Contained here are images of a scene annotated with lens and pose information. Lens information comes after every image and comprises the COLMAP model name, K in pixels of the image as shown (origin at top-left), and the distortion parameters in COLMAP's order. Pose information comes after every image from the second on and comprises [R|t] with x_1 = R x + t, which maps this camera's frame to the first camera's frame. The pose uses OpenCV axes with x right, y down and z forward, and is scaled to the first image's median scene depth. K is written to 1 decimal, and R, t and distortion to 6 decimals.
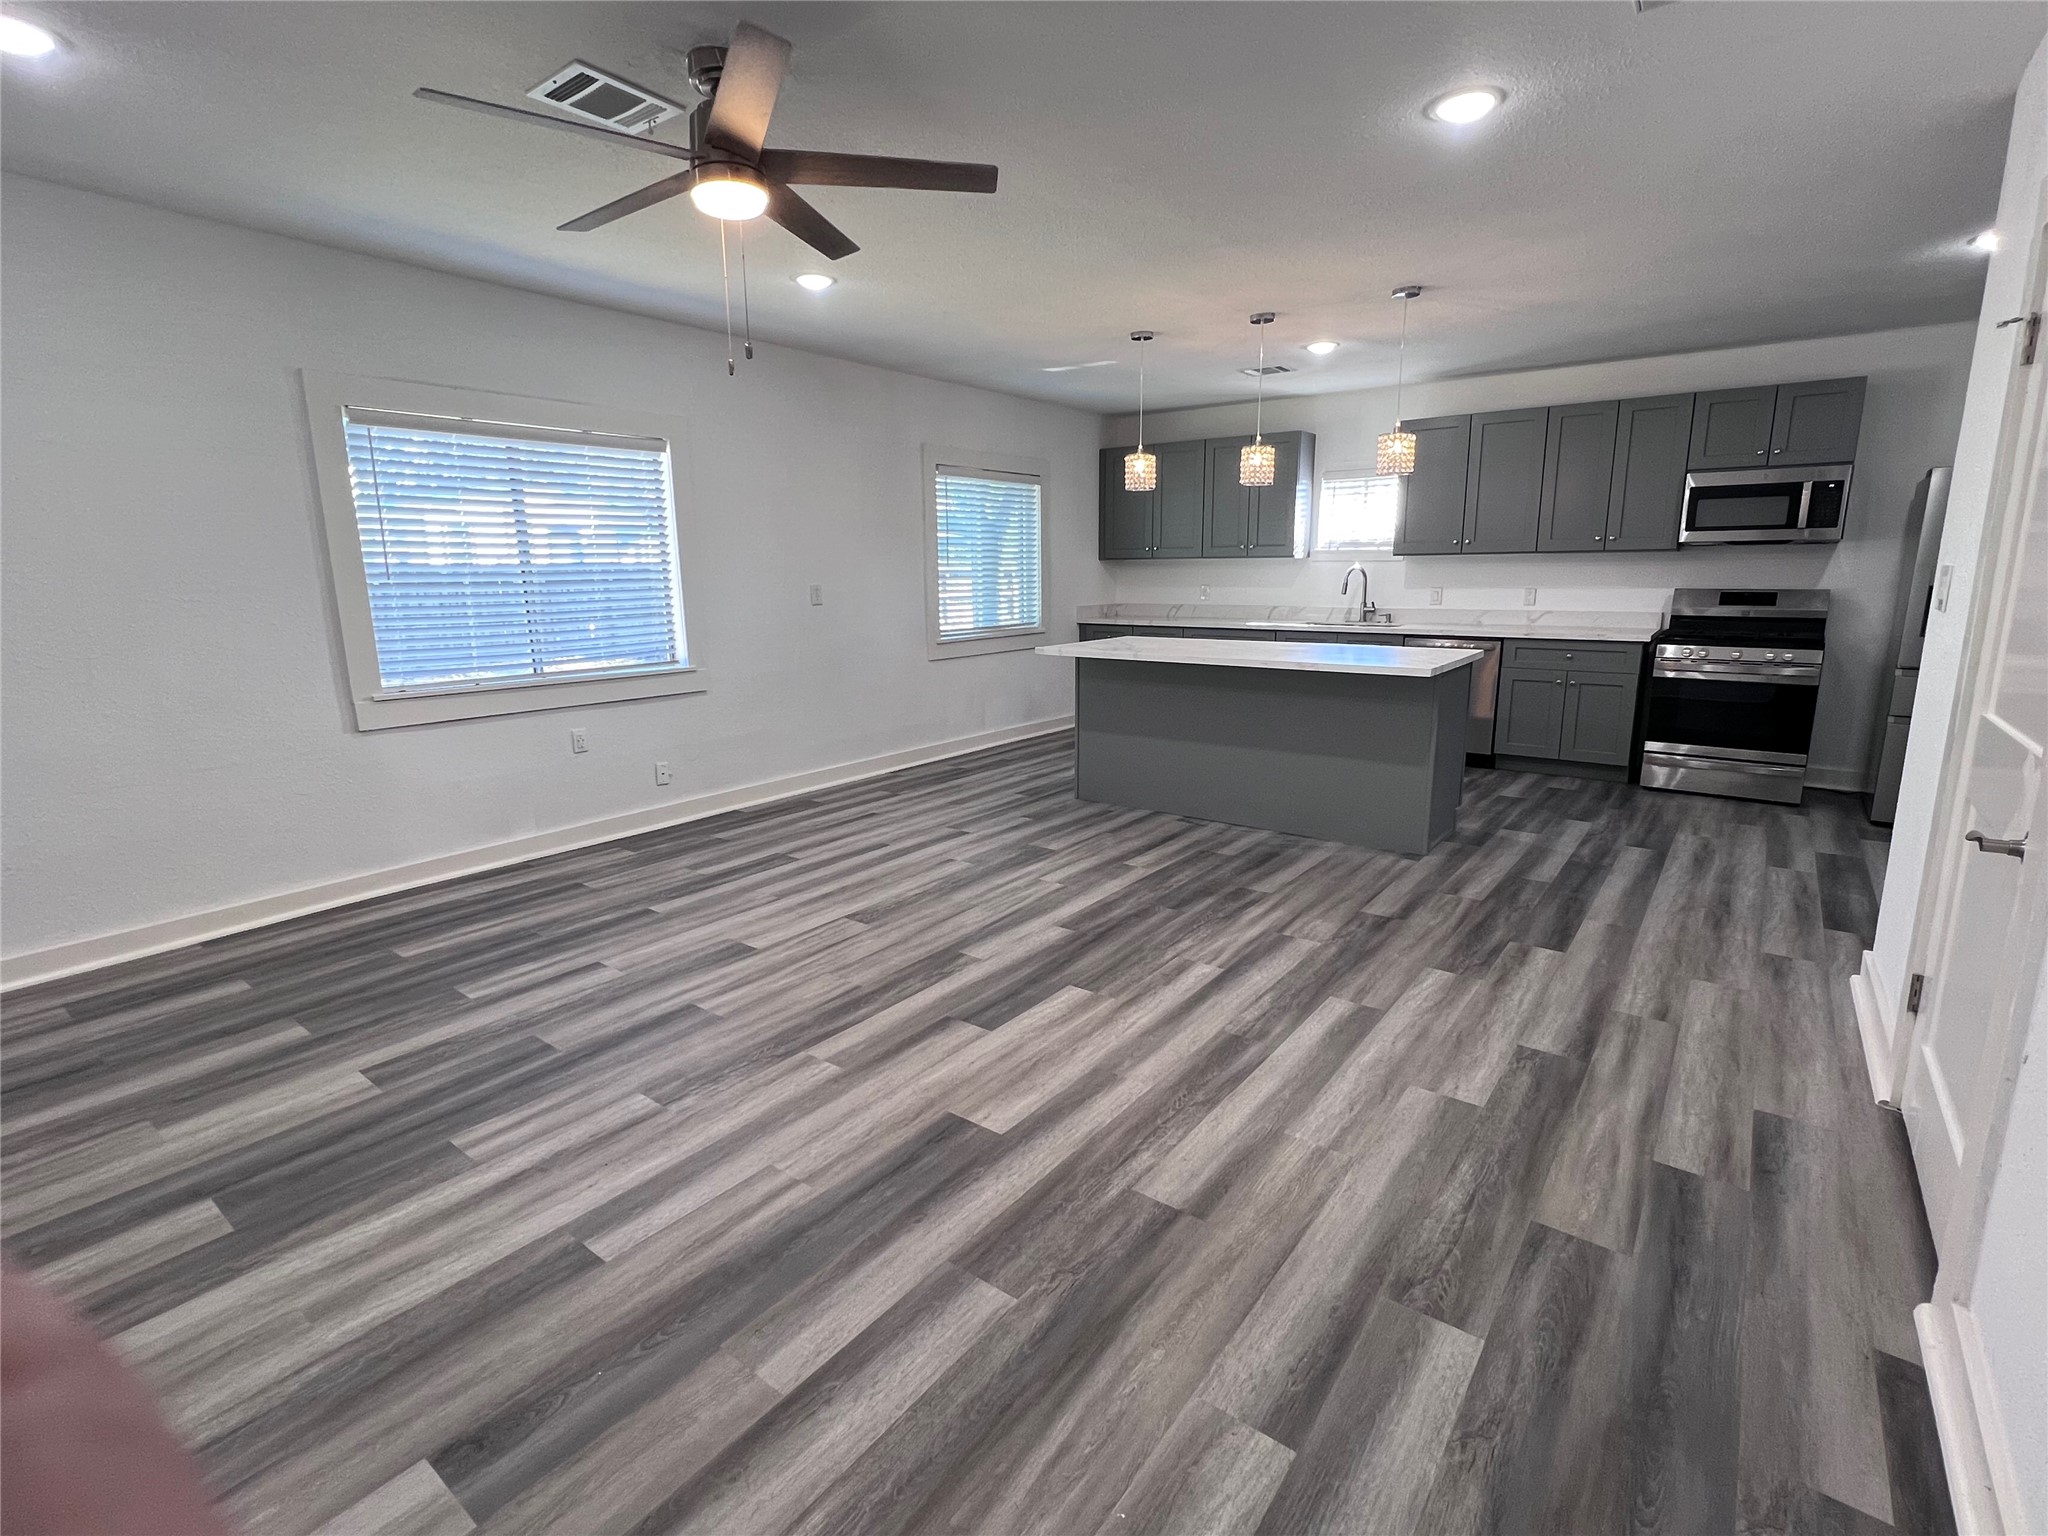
lens RADIAL K [[963.9, 0, 1022.3], [0, 963.9, 763.8], [0, 0, 1]] dist [0.000340, 0.000110]
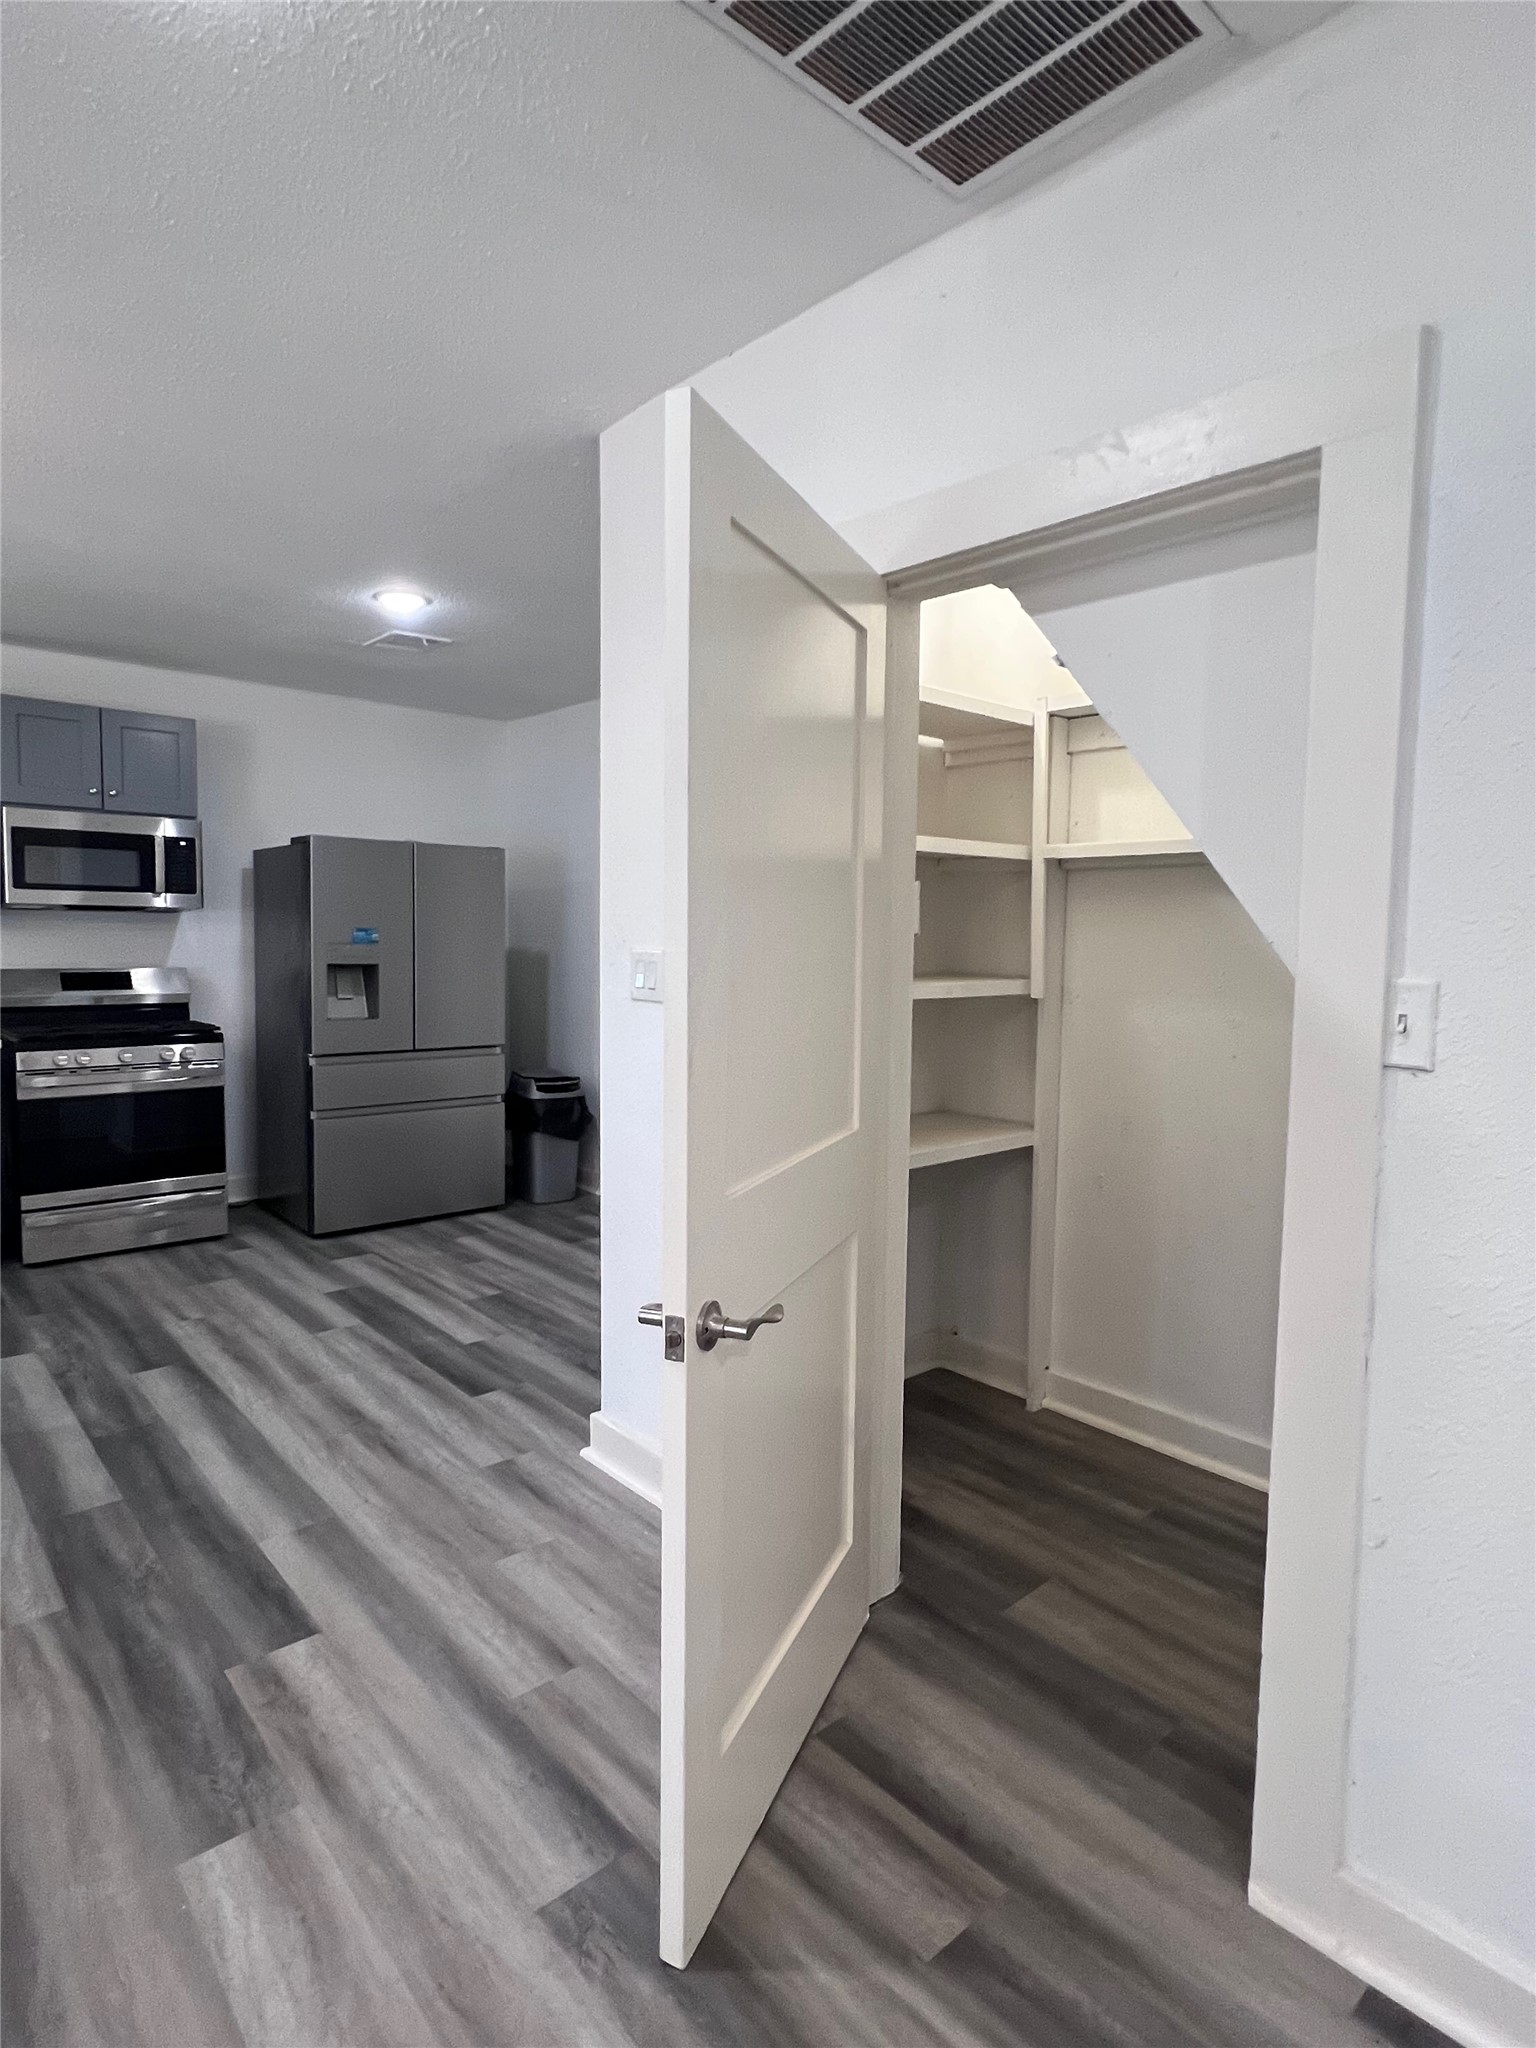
lens RADIAL K [[1109.2, 0, 770.6], [0, 1109.2, 1013.7], [0, 0, 1]] dist [0.000876, -0.000608]
pose [[0.190271, -0.054557, 0.980215, 0.009082], [0.181520, 0.983194, 0.019488, -0.106823], [-0.964804, 0.174220, 0.196977, 0.517222]]
